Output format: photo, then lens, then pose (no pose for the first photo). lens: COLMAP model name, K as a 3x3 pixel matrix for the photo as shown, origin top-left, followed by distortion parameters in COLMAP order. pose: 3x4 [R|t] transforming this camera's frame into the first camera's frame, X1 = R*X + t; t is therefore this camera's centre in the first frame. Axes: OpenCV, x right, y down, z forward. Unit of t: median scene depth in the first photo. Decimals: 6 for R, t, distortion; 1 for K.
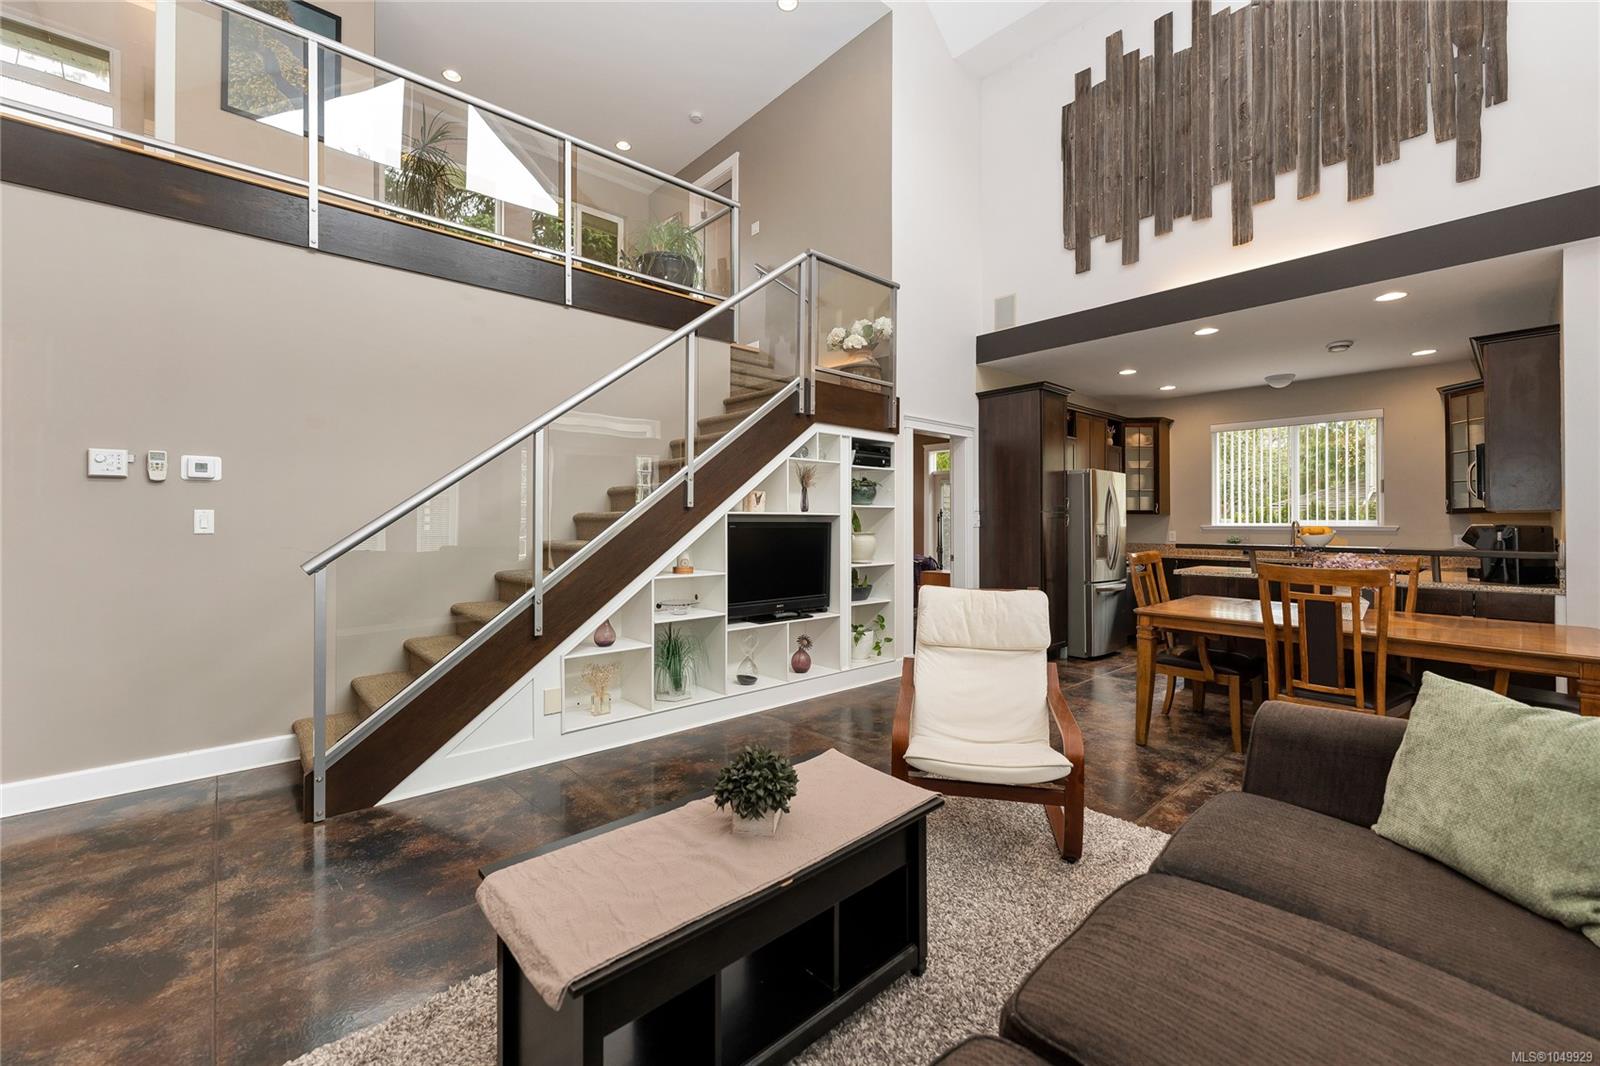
lens RADIAL K [[651.5, 0, 793.3], [0, 651.5, 520.3], [0, 0, 1]] dist [-0.000834, -0.000005]
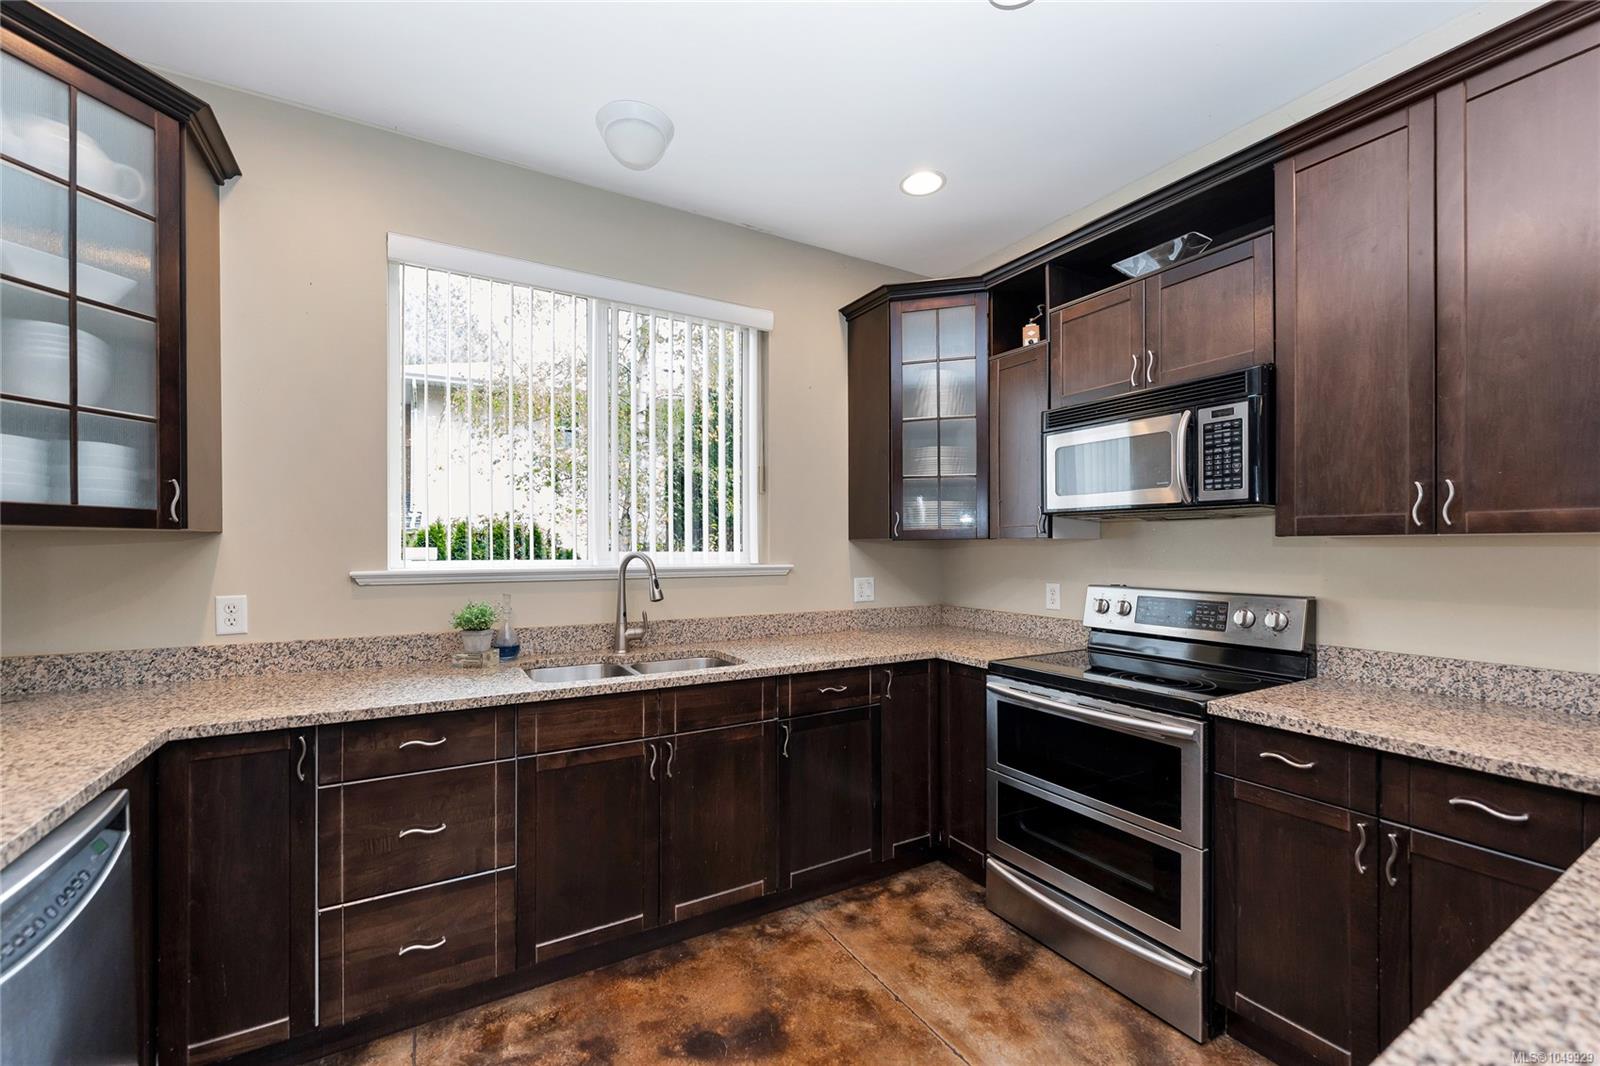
lens RADIAL K [[655.8, 0, 799.7], [0, 655.8, 552.3], [0, 0, 1]] dist [-0.000282, 0.000000]
pose [[0.200160, -0.007602, 0.979734, 0.603607], [-0.006635, 0.999936, 0.009115, -0.005773], [-0.979741, -0.008325, 0.200097, 1.184749]]
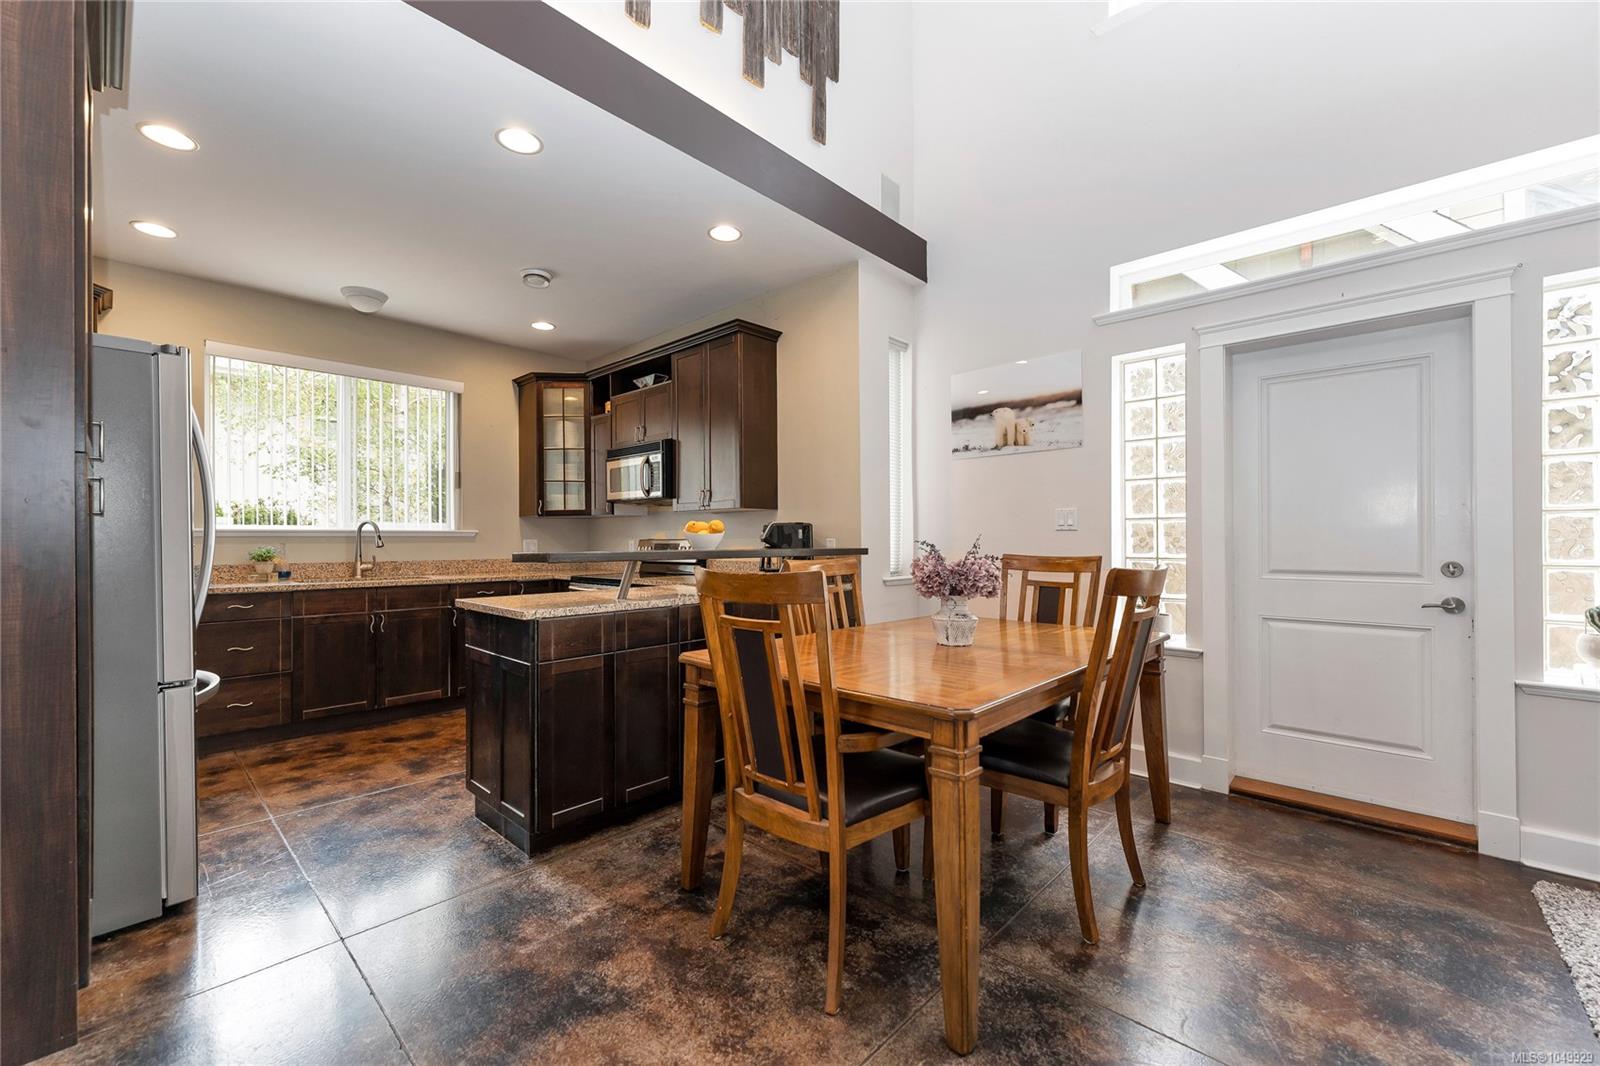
lens RADIAL K [[648.2, 0, 800.6], [0, 648.2, 536.4], [0, 0, 1]] dist [-0.001931, -0.000047]
pose [[-0.087264, 0.005540, 0.996170, 0.113539], [-0.001372, 0.999983, -0.005681, 0.026879], [-0.996184, -0.001863, -0.087255, 0.880698]]
